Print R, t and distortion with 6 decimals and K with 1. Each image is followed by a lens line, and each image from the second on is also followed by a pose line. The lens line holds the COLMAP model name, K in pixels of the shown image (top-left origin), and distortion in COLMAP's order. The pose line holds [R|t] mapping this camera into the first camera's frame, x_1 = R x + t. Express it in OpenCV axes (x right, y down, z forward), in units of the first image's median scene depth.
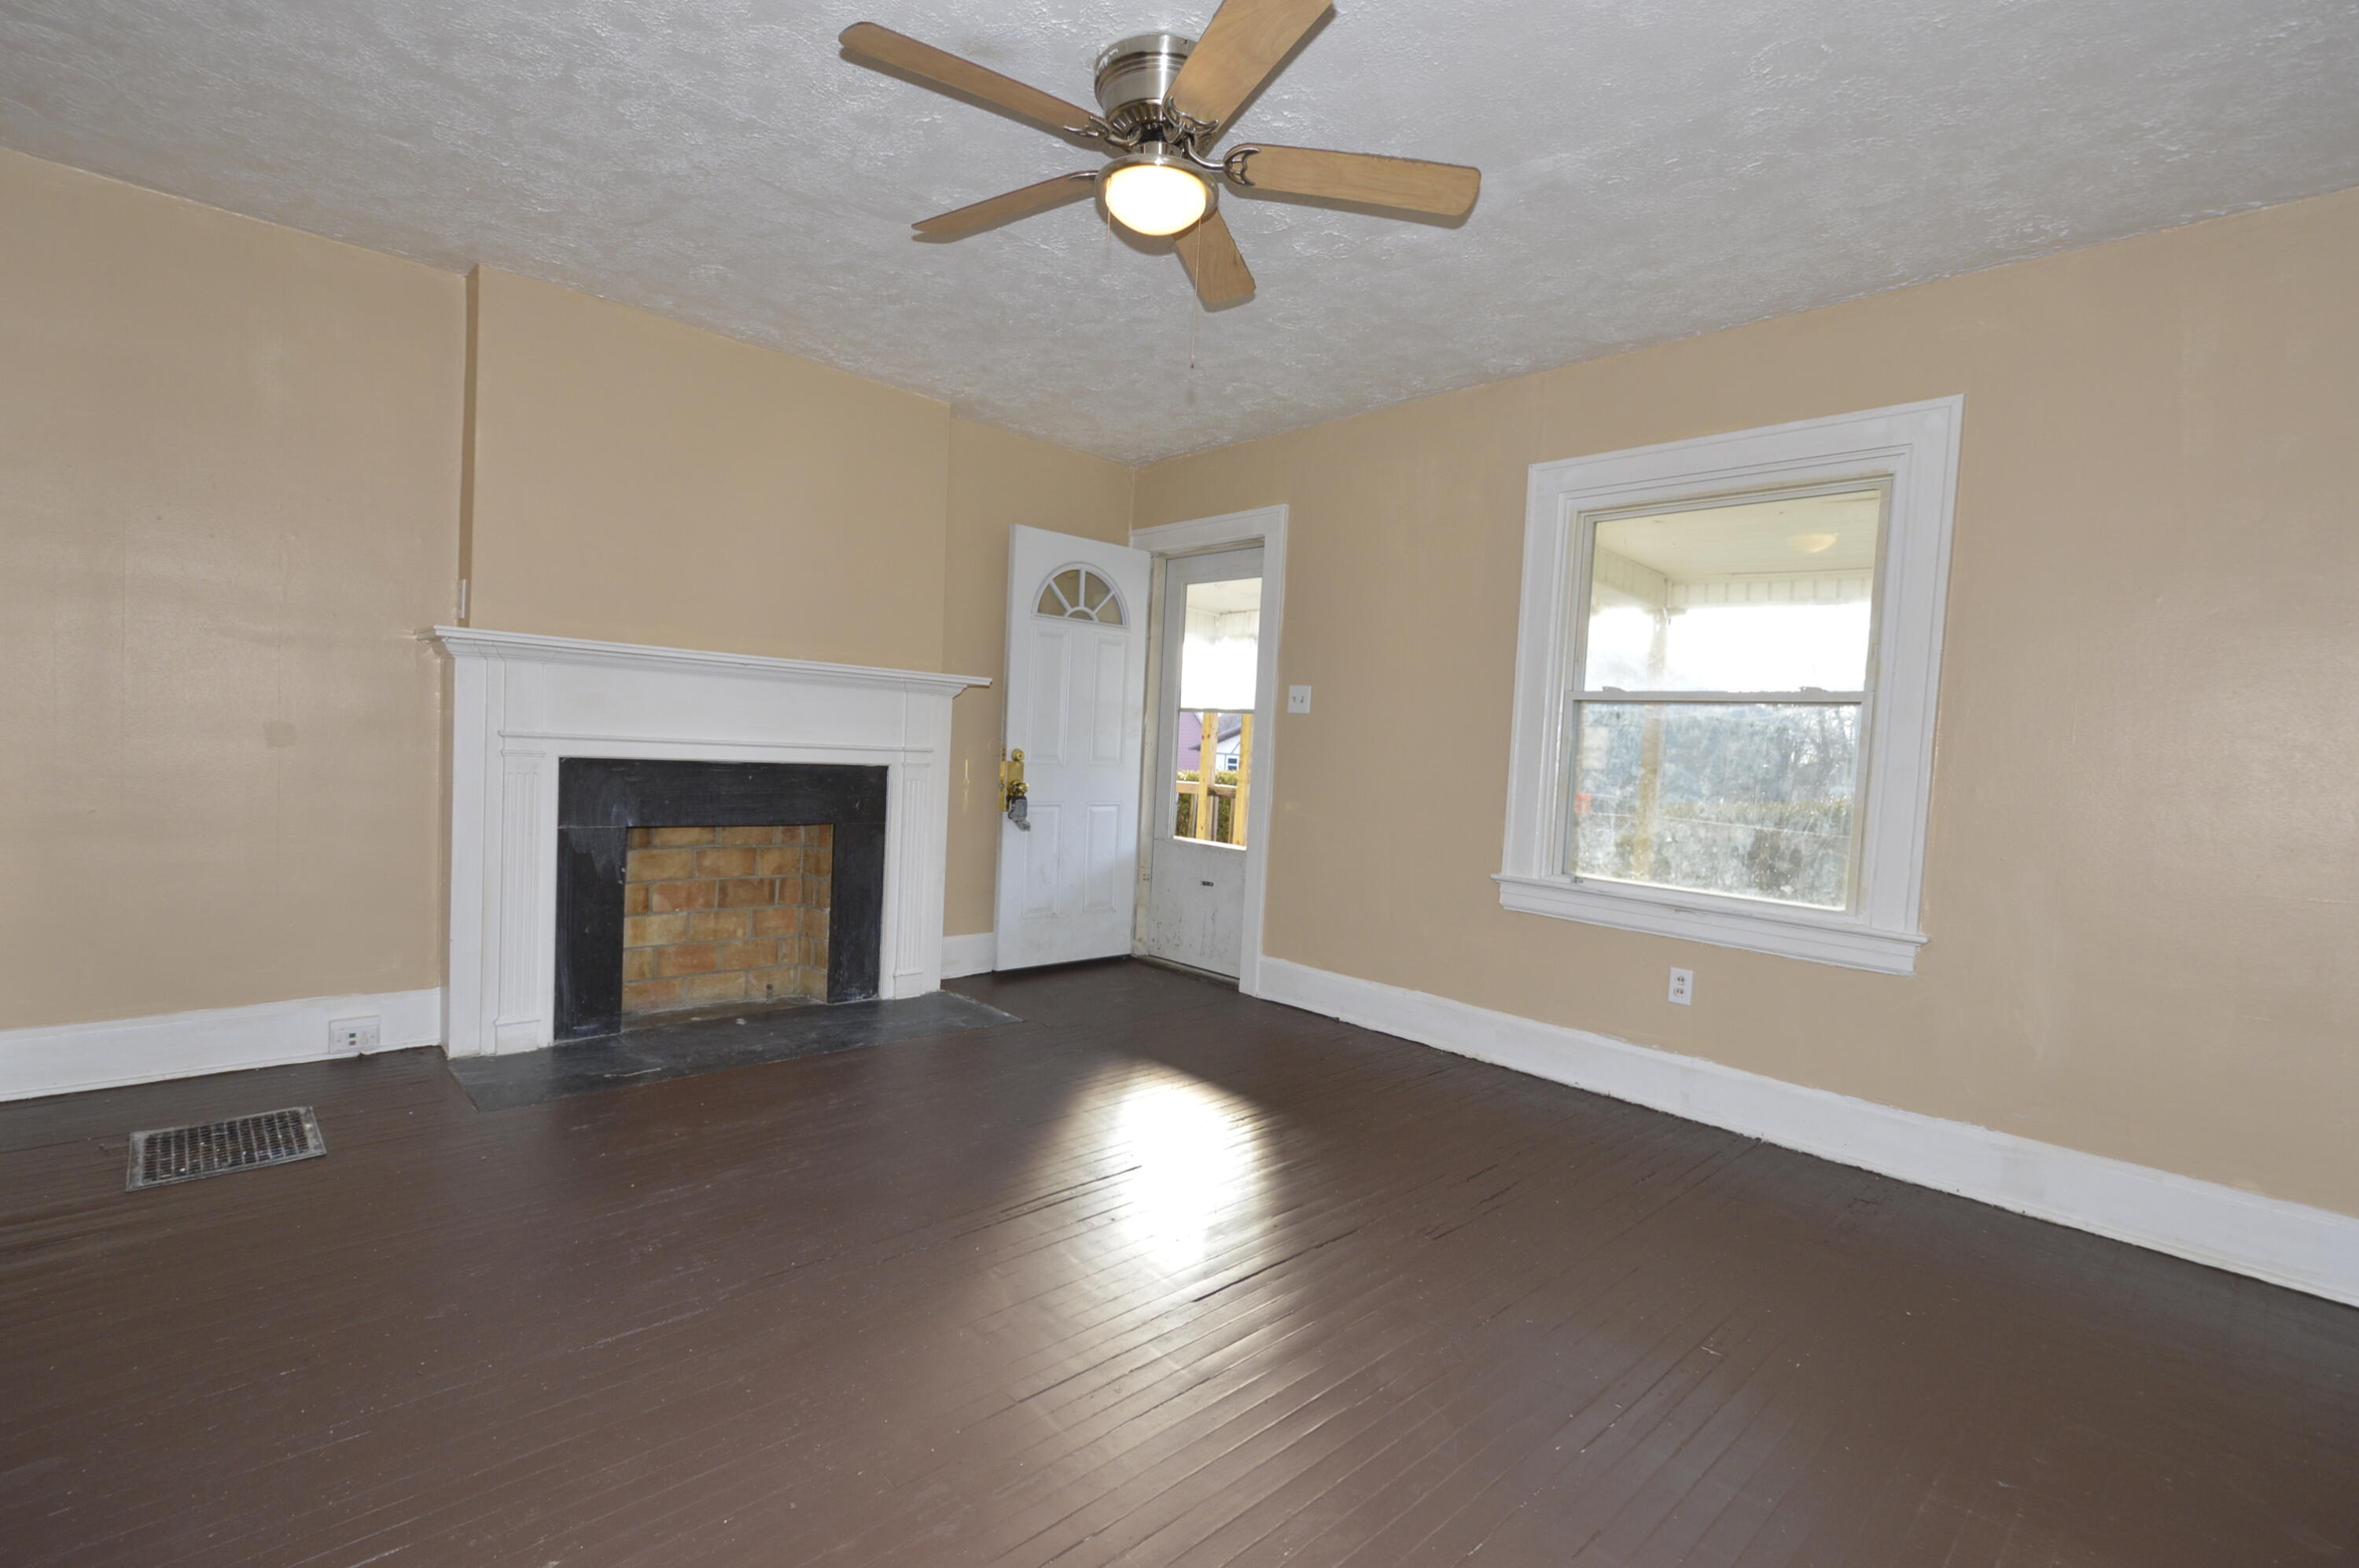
lens RADIAL K [[1056.2, 0, 1174.5], [0, 1056.2, 790.1], [0, 0, 1]] dist [0.006188, -0.005924]
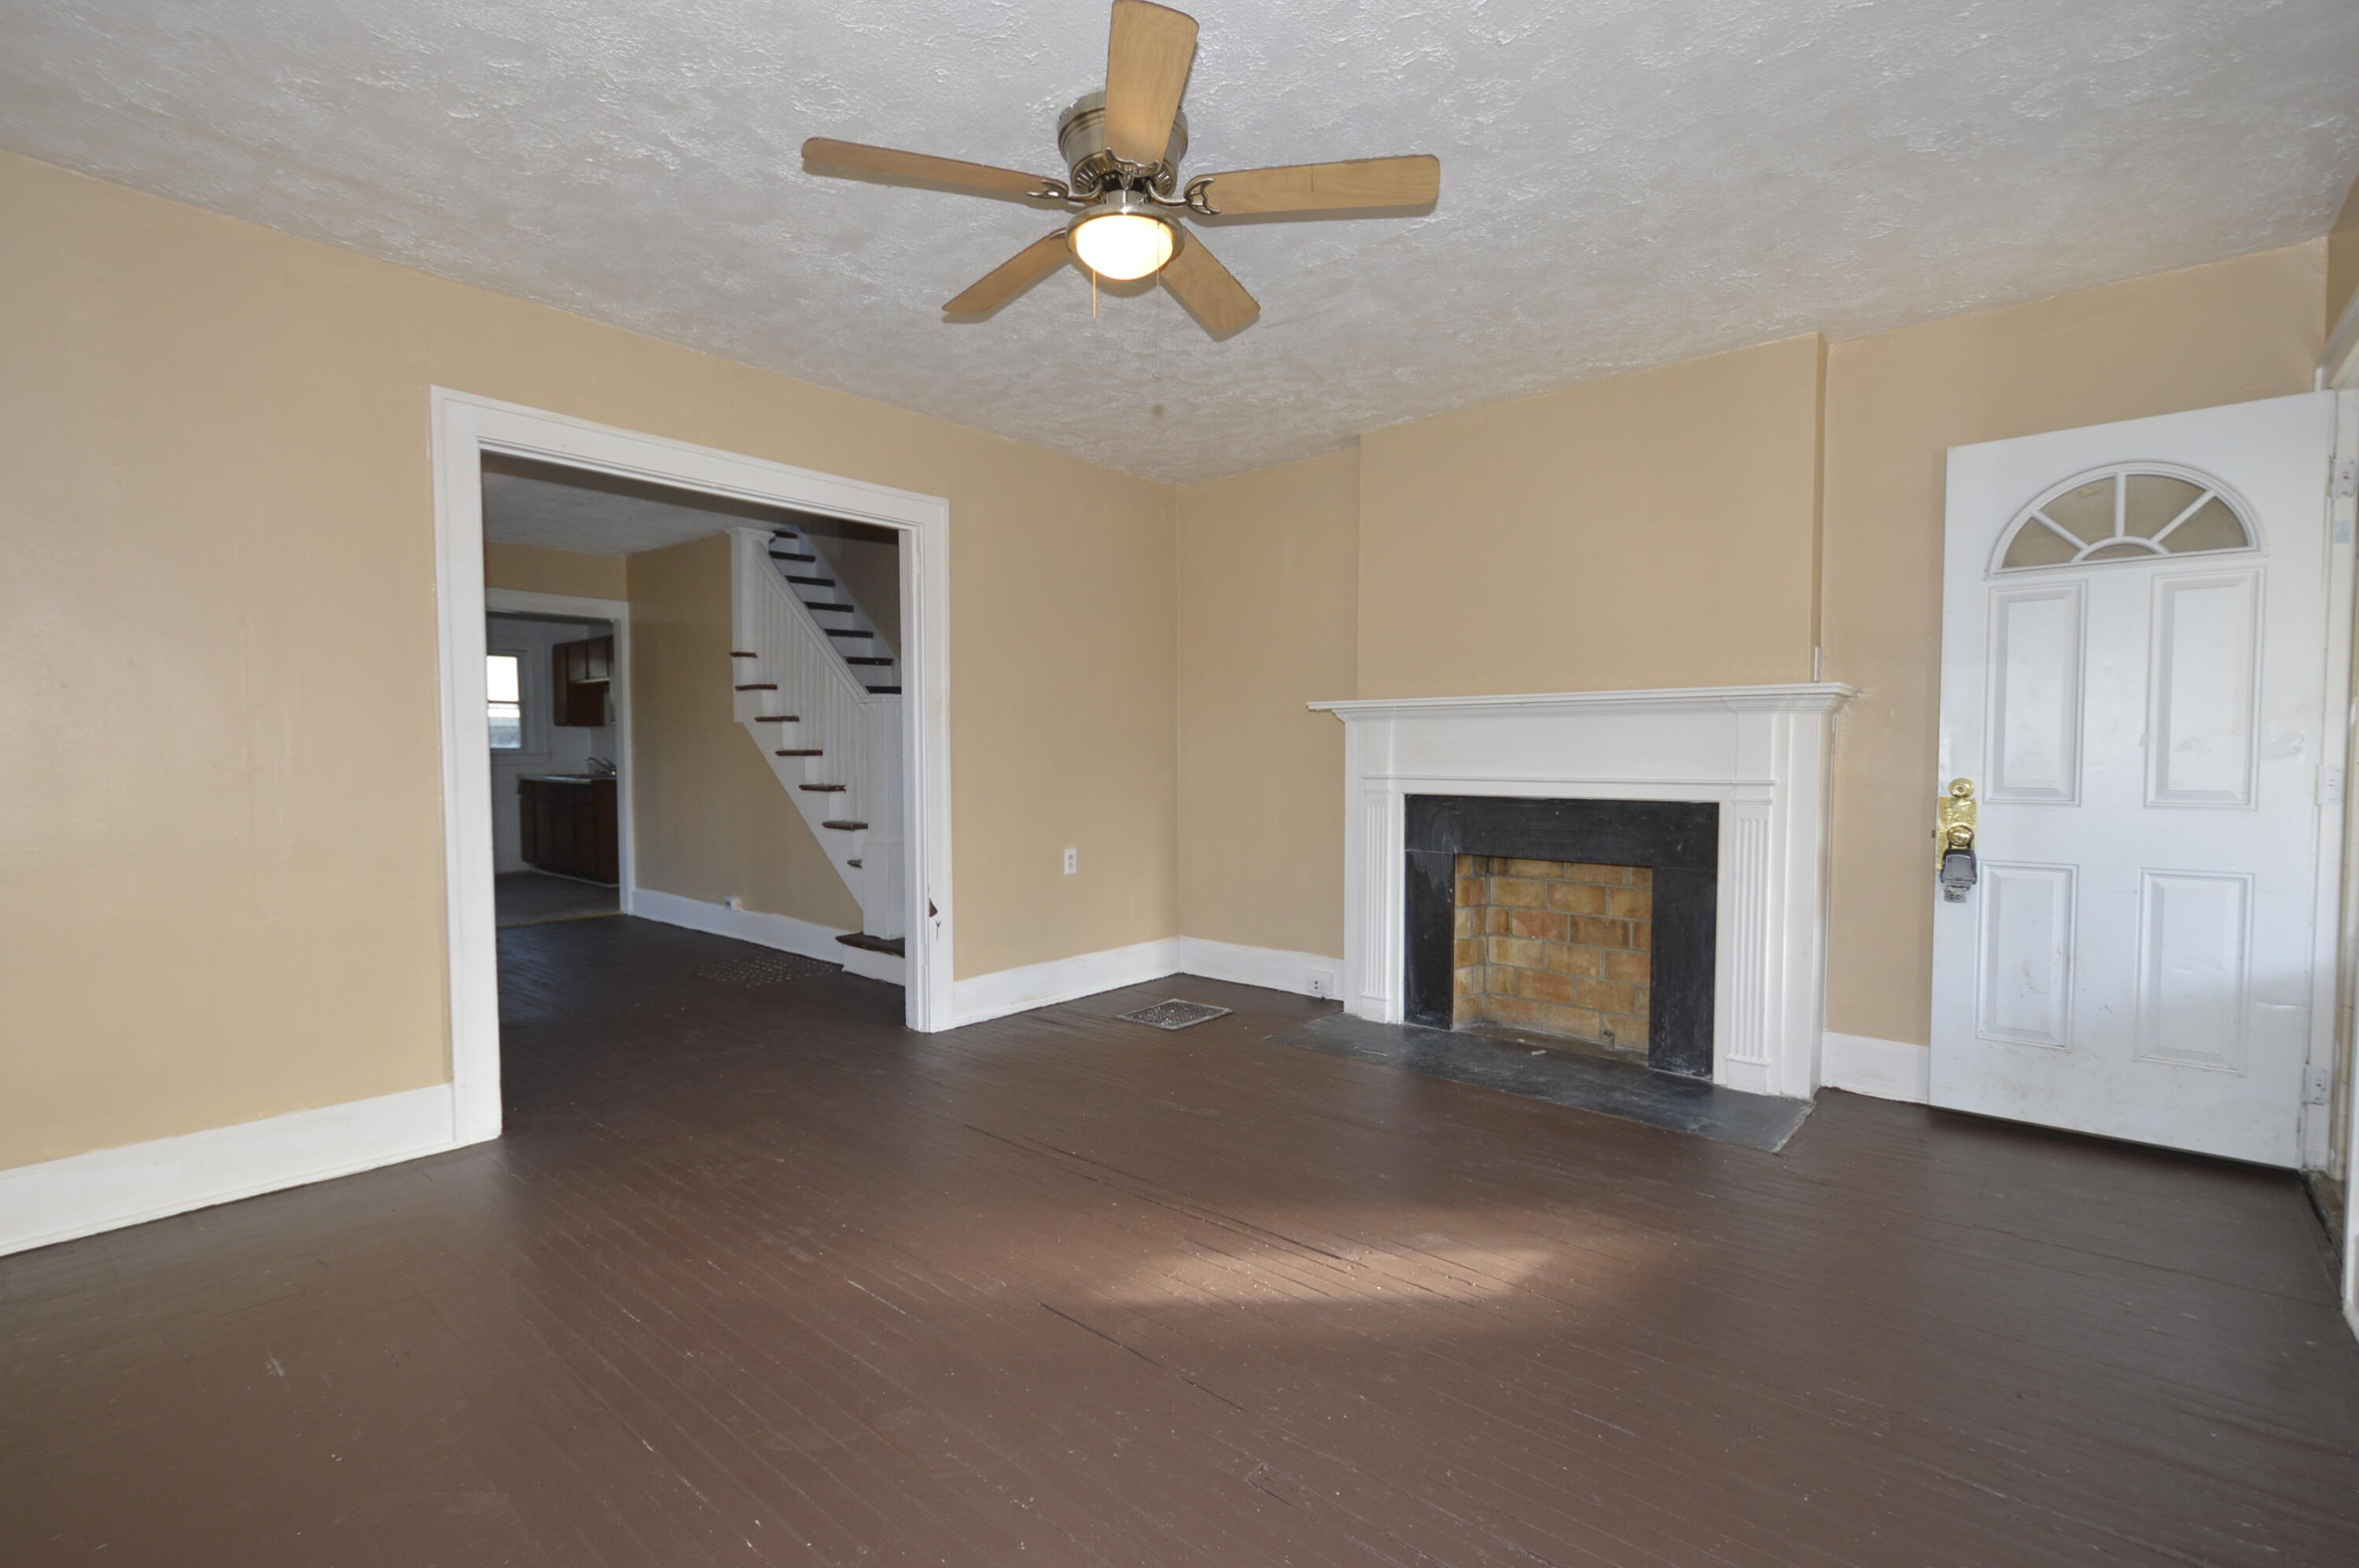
lens RADIAL K [[1056.2, 0, 1173.5], [0, 1056.2, 795.1], [0, 0, 1]] dist [0.006188, -0.005924]
pose [[0.104712, -0.010915, -0.994443, 0.547221], [-0.036102, 0.999239, -0.014769, -0.001330], [0.993847, 0.037447, 0.104238, 0.514563]]
